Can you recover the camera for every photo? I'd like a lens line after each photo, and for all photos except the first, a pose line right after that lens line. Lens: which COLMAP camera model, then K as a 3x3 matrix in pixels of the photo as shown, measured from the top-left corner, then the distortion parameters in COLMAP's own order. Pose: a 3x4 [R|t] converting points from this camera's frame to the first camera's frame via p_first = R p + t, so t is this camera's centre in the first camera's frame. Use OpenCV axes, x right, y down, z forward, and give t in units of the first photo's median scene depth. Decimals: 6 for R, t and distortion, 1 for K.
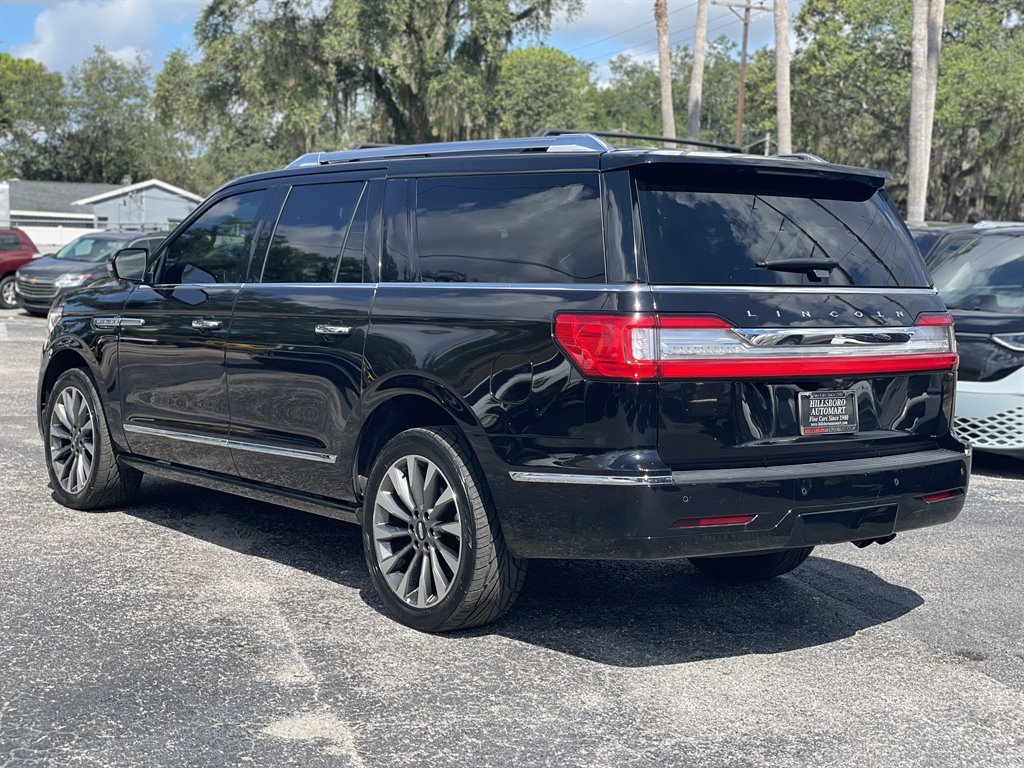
lens RADIAL K [[1523.5, 0, 507.5], [0, 1523.5, 369.4], [0, 0, 1]] dist [0.210374, -0.520521]
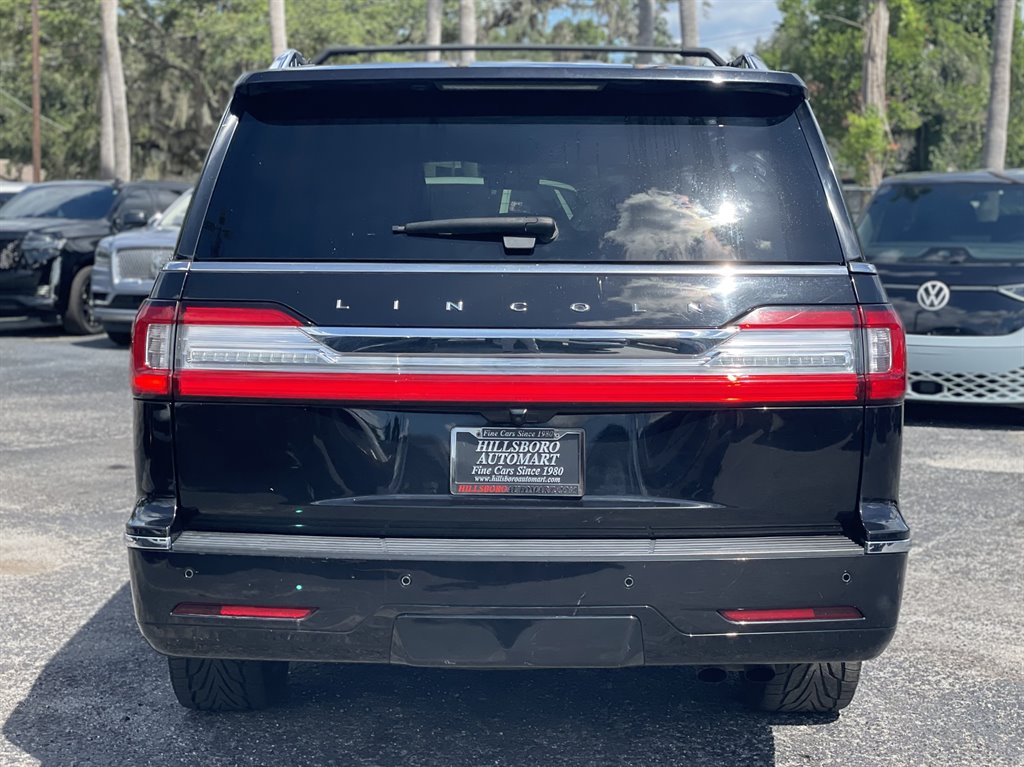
lens RADIAL K [[1632.9, 0, 512.0], [0, 1632.9, 383.5], [0, 0, 1]] dist [0.153155, -0.063551]
pose [[0.864331, -0.074475, 0.497378, -0.092385], [0.057362, 0.997120, 0.049620, -0.006019], [-0.499641, -0.014357, 0.866114, 0.046729]]
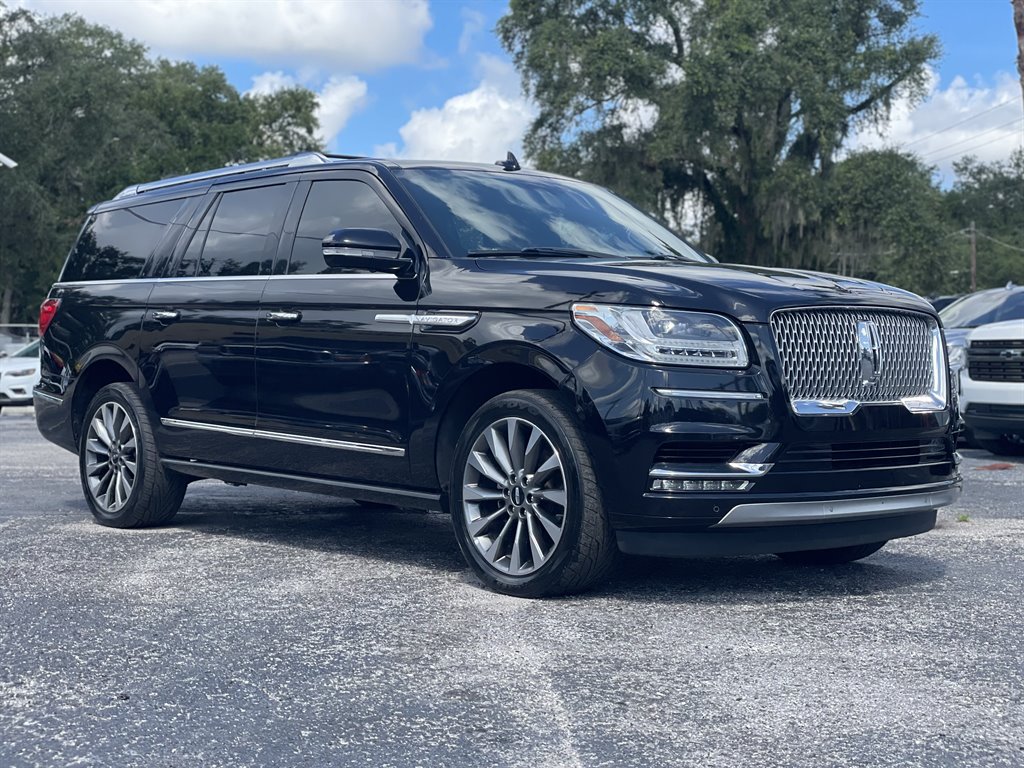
lens RADIAL K [[1523.5, 0, 507.5], [0, 1523.5, 369.4], [0, 0, 1]] dist [0.210374, -0.520521]
pose [[0.976653, -0.022850, -0.213604, -0.002521], [0.005612, 0.996701, -0.080961, 0.008150], [0.214749, 0.077872, 0.973560, 0.036994]]
